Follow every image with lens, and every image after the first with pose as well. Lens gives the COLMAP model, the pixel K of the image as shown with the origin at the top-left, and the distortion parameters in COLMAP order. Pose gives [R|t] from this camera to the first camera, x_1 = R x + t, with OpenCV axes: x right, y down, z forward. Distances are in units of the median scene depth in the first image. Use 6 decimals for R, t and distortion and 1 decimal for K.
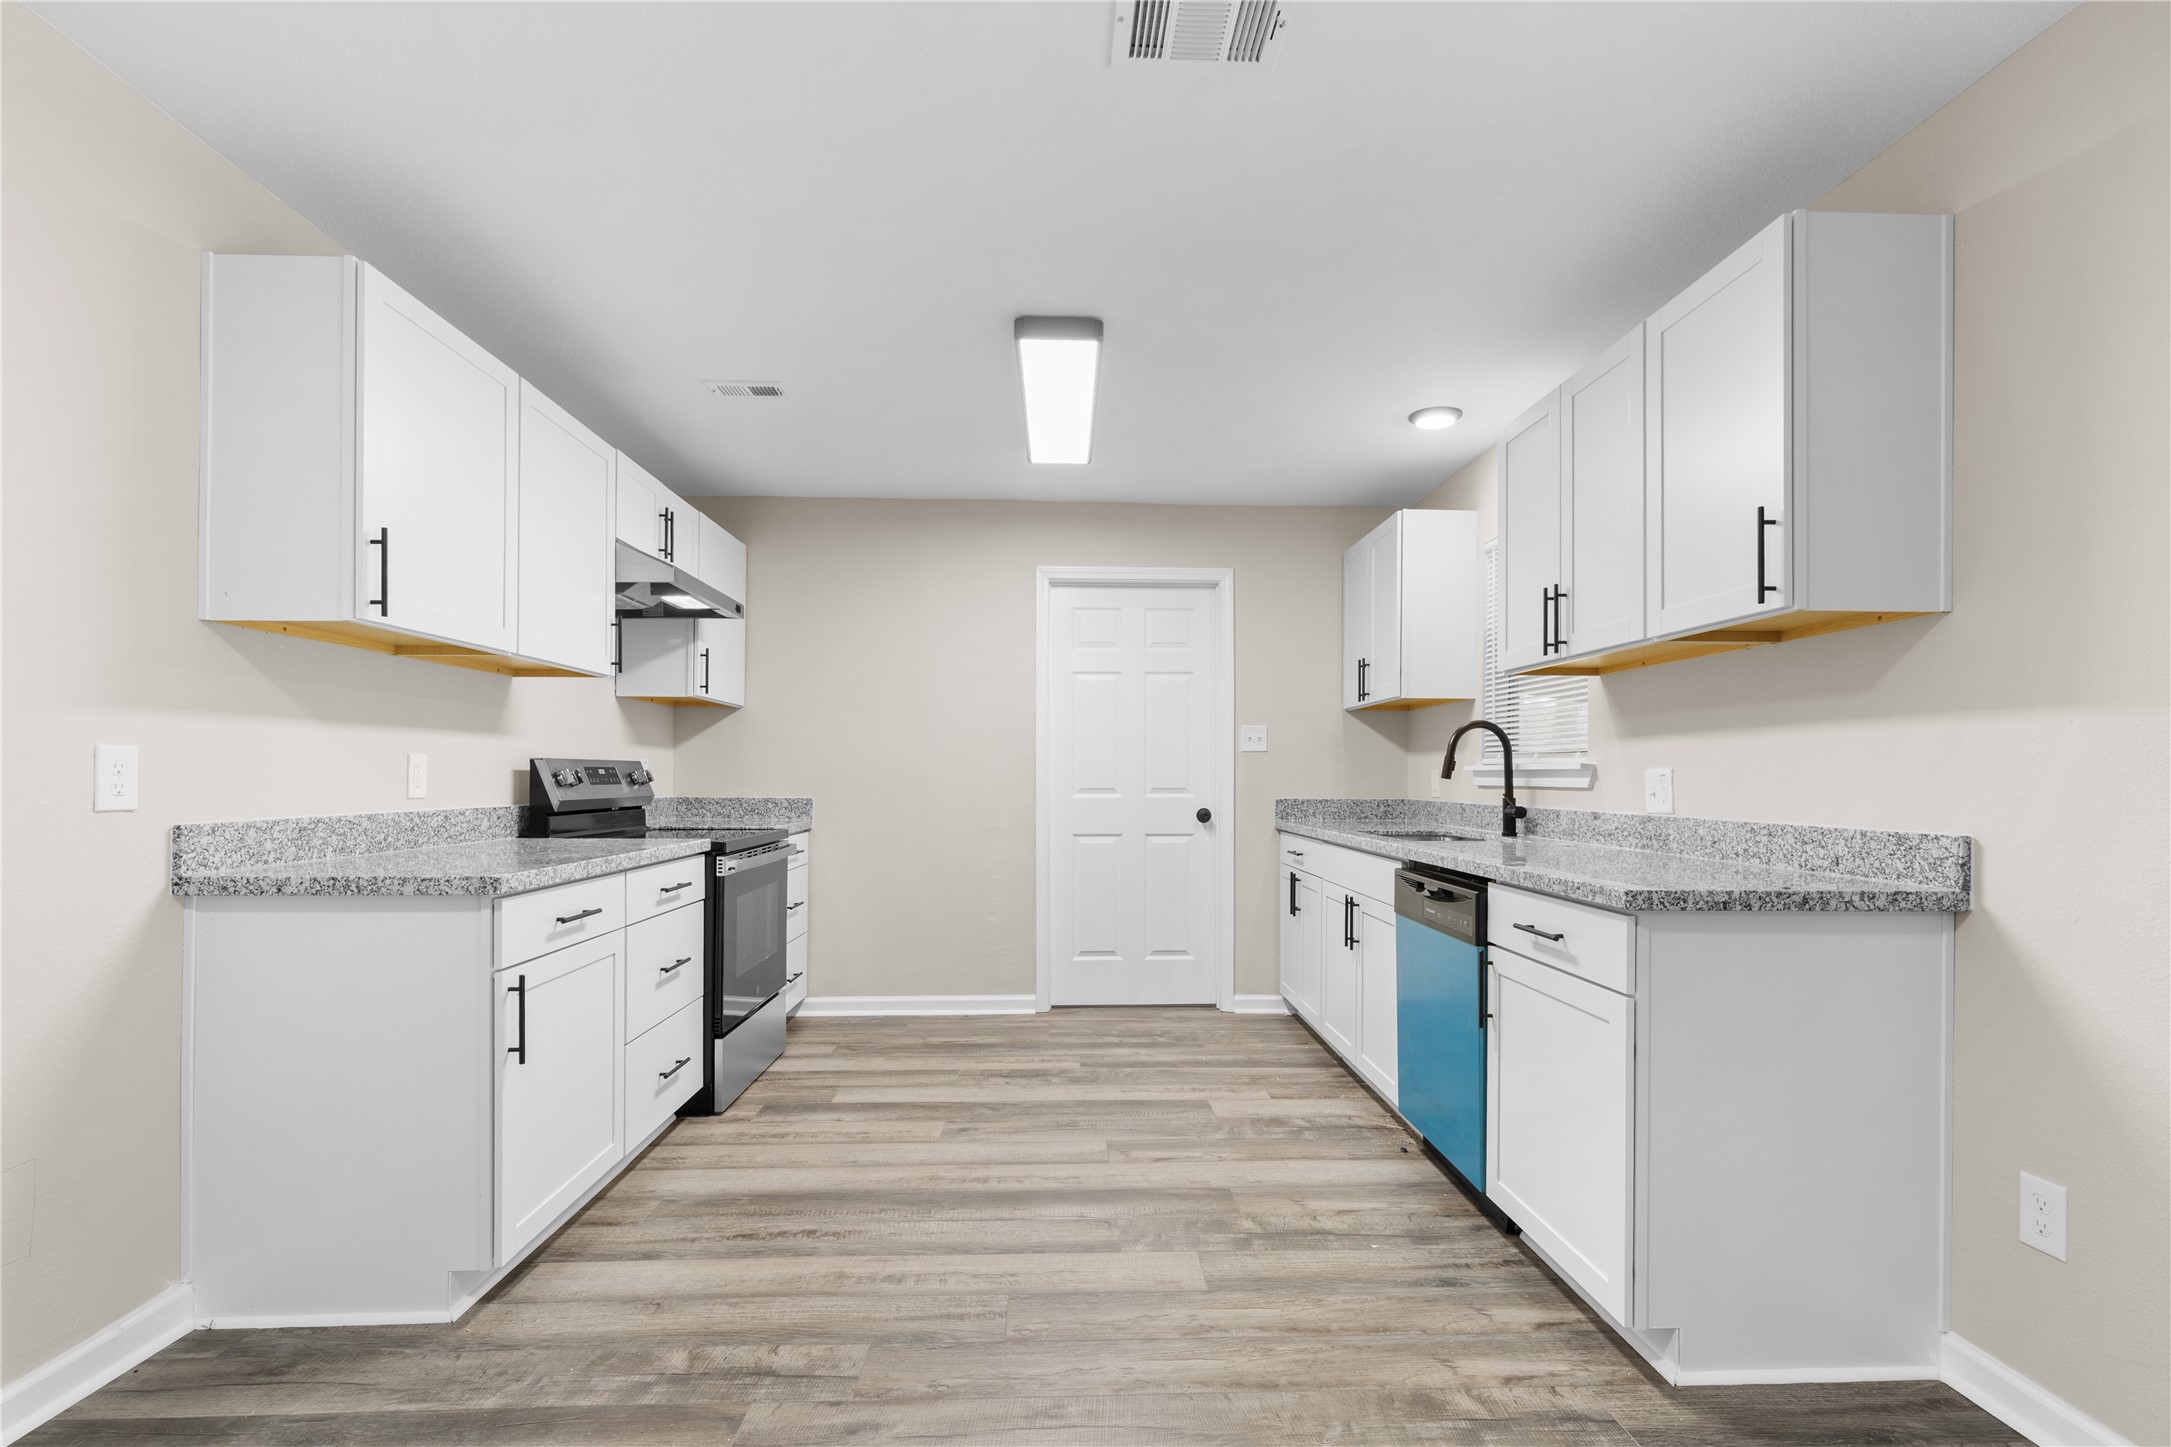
lens RADIAL K [[984.8, 0, 1095.7], [0, 984.8, 774.3], [0, 0, 1]] dist [0.003233, -0.000613]
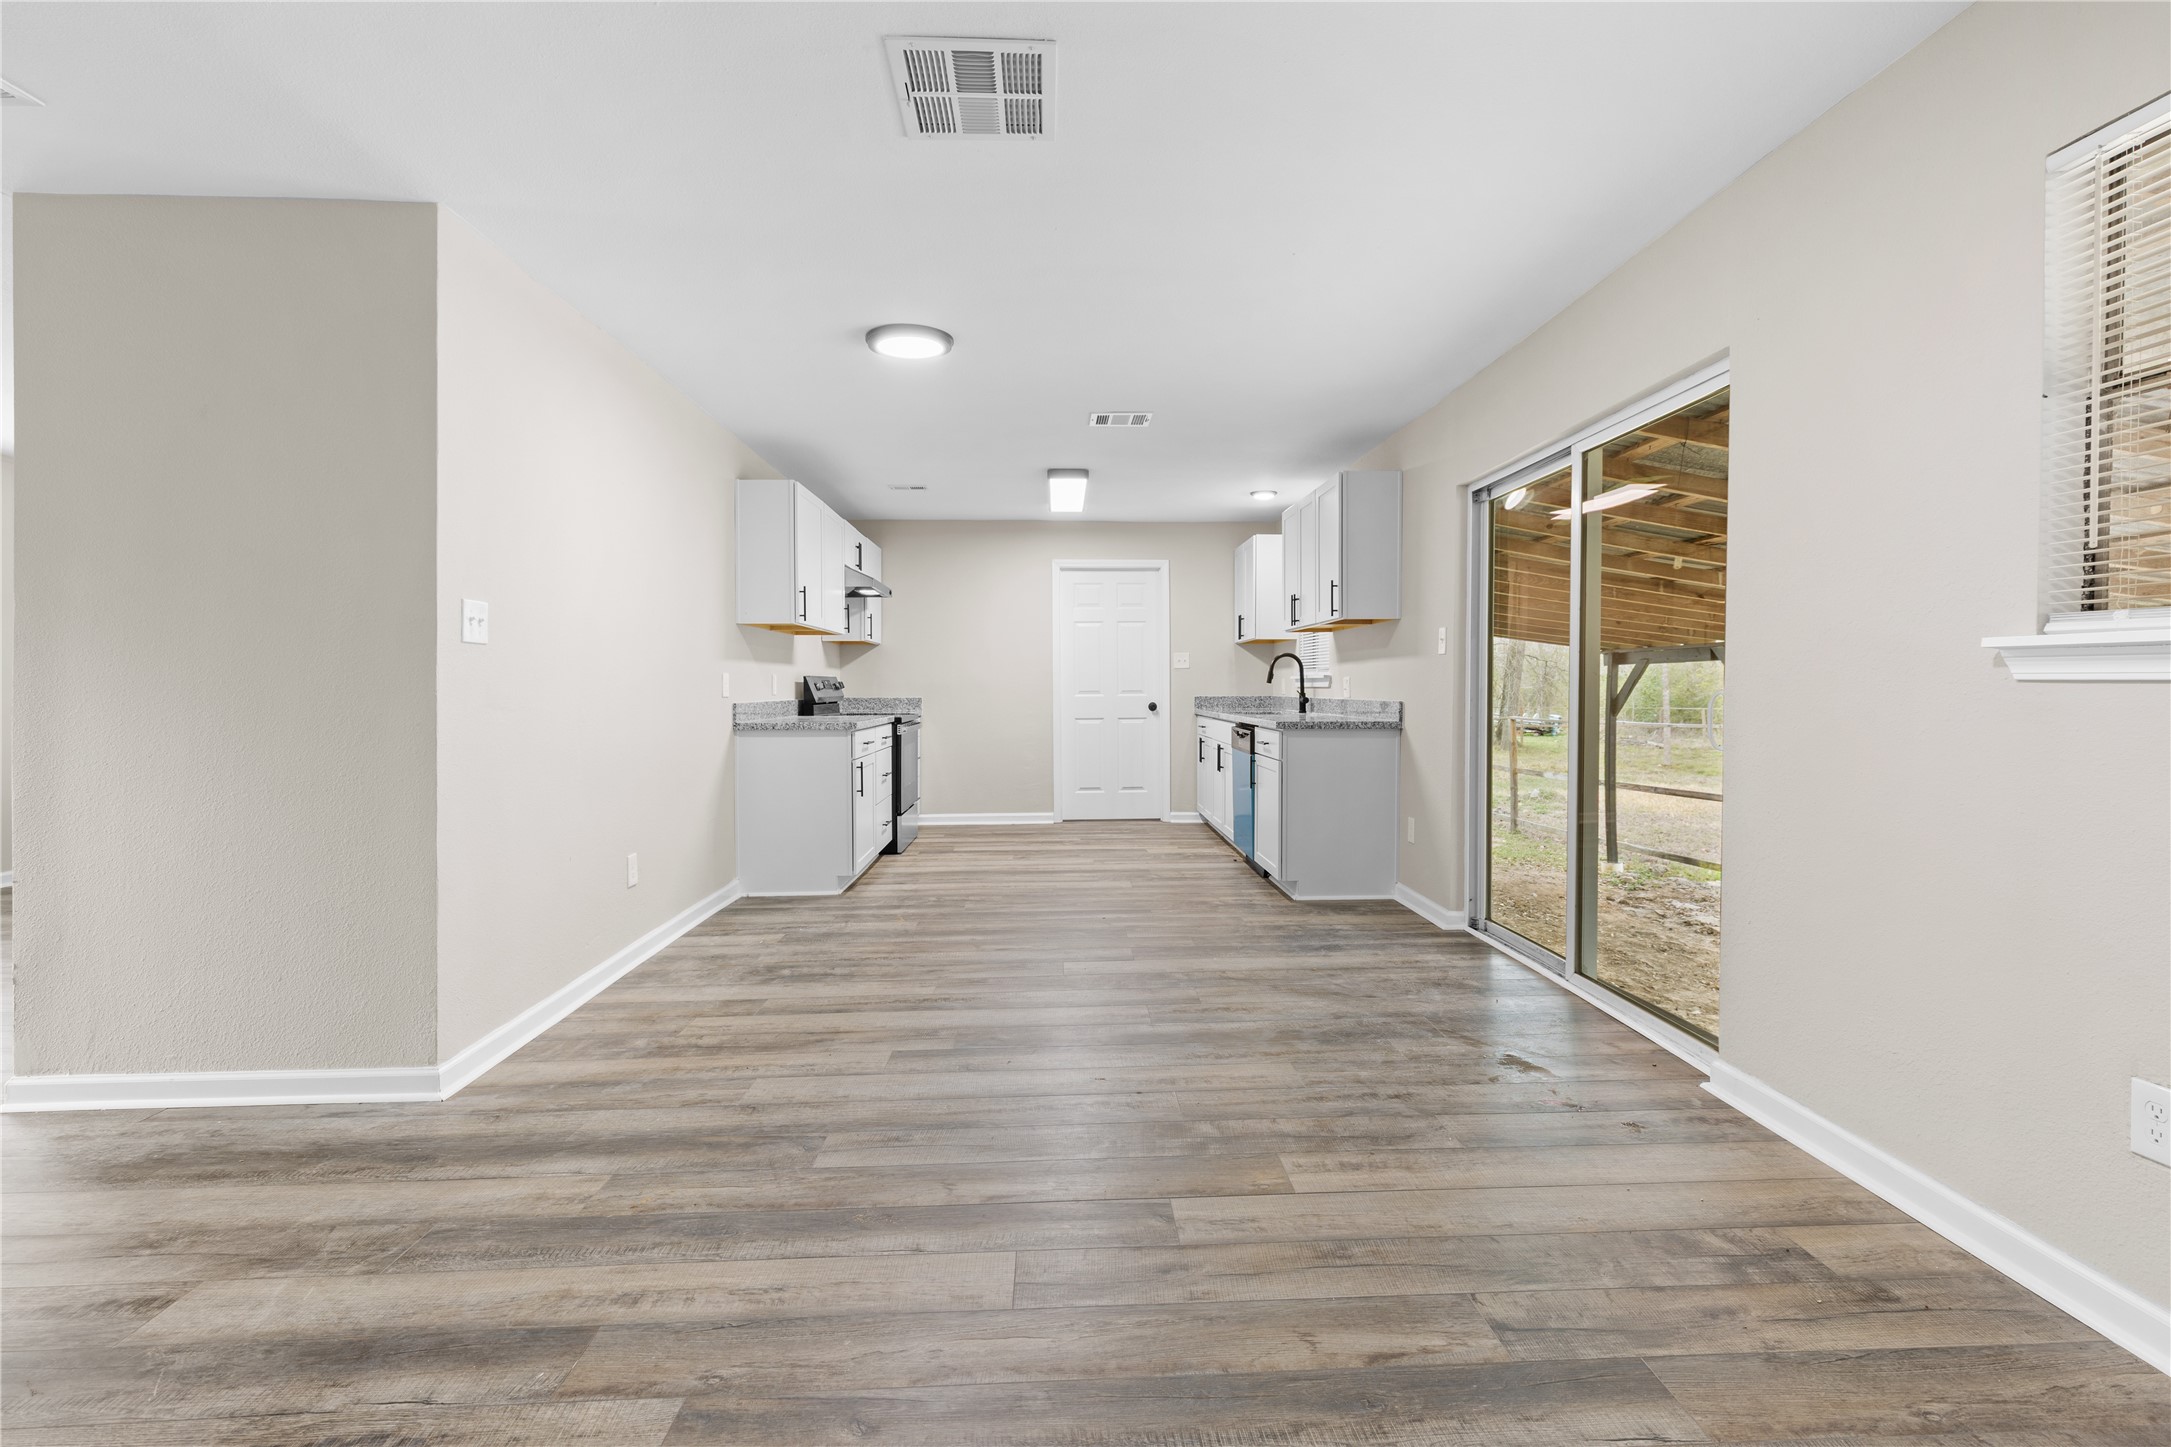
lens RADIAL K [[984.8, 0, 1111.8], [0, 984.8, 708.7], [0, 0, 1]] dist [0.003233, -0.000613]
pose [[0.999801, -0.007791, 0.018392, 0.017775], [0.007339, 0.999673, 0.024480, 0.007515], [-0.018576, -0.024341, 0.999531, -1.369156]]
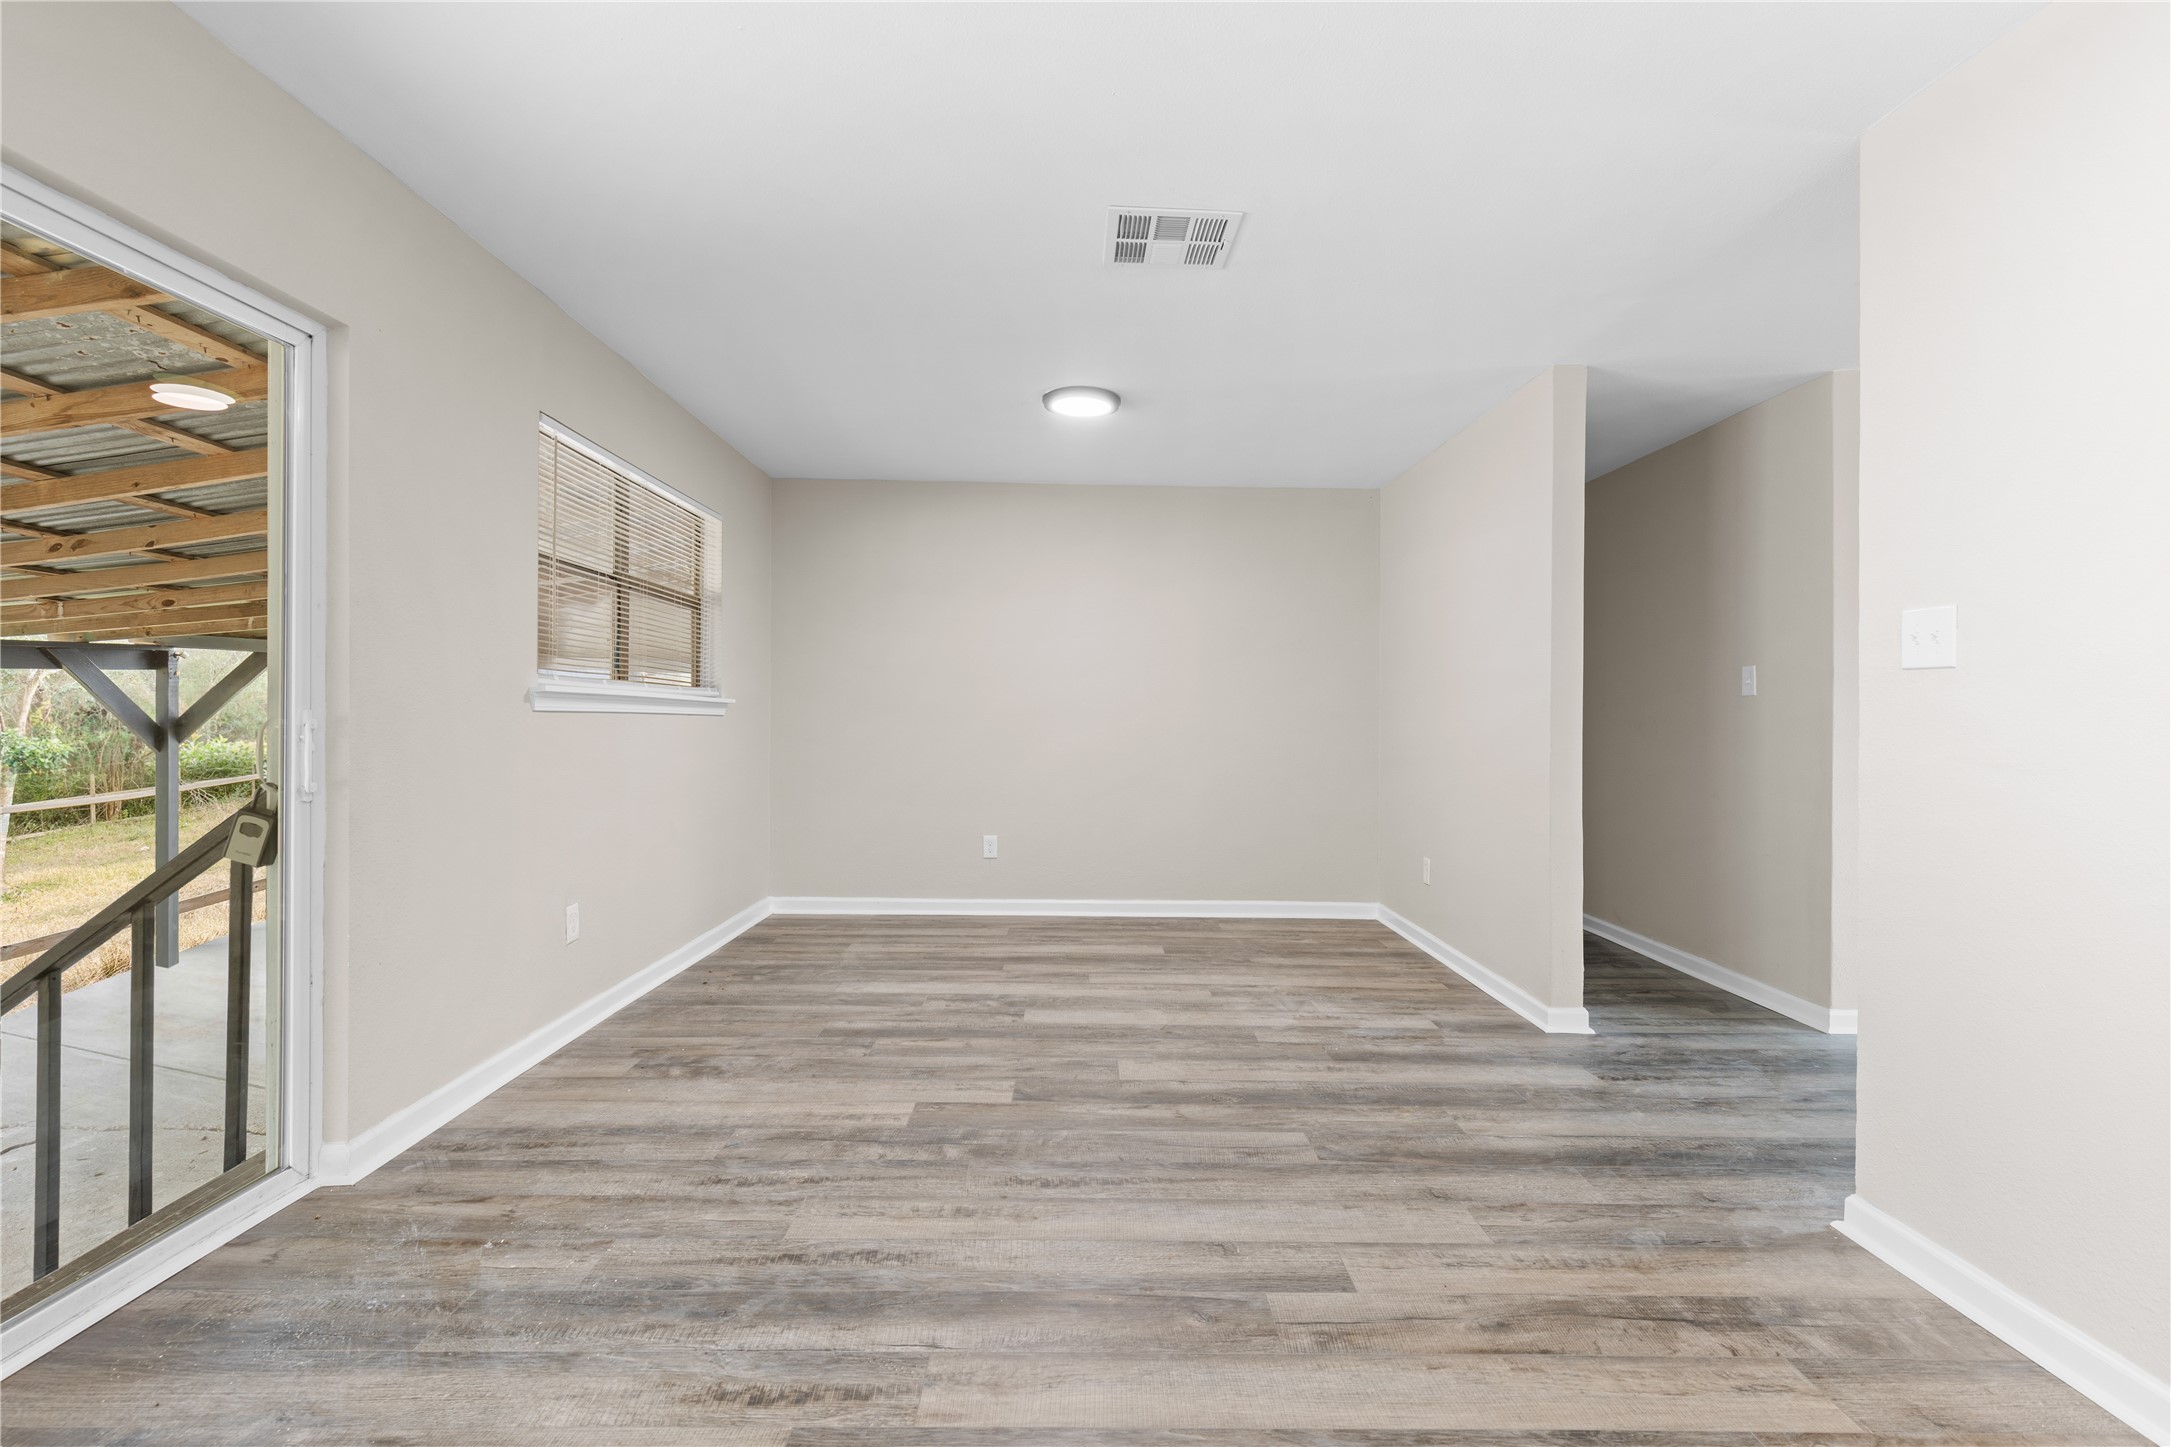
lens RADIAL K [[984.8, 0, 1083.0], [0, 984.8, 723.3], [0, 0, 1]] dist [0.003233, -0.000613]
pose [[-0.999362, -0.015068, 0.032392, -0.036295], [-0.014742, 0.999839, 0.010259, -0.002444], [-0.032542, 0.009775, -0.999423, 0.729940]]
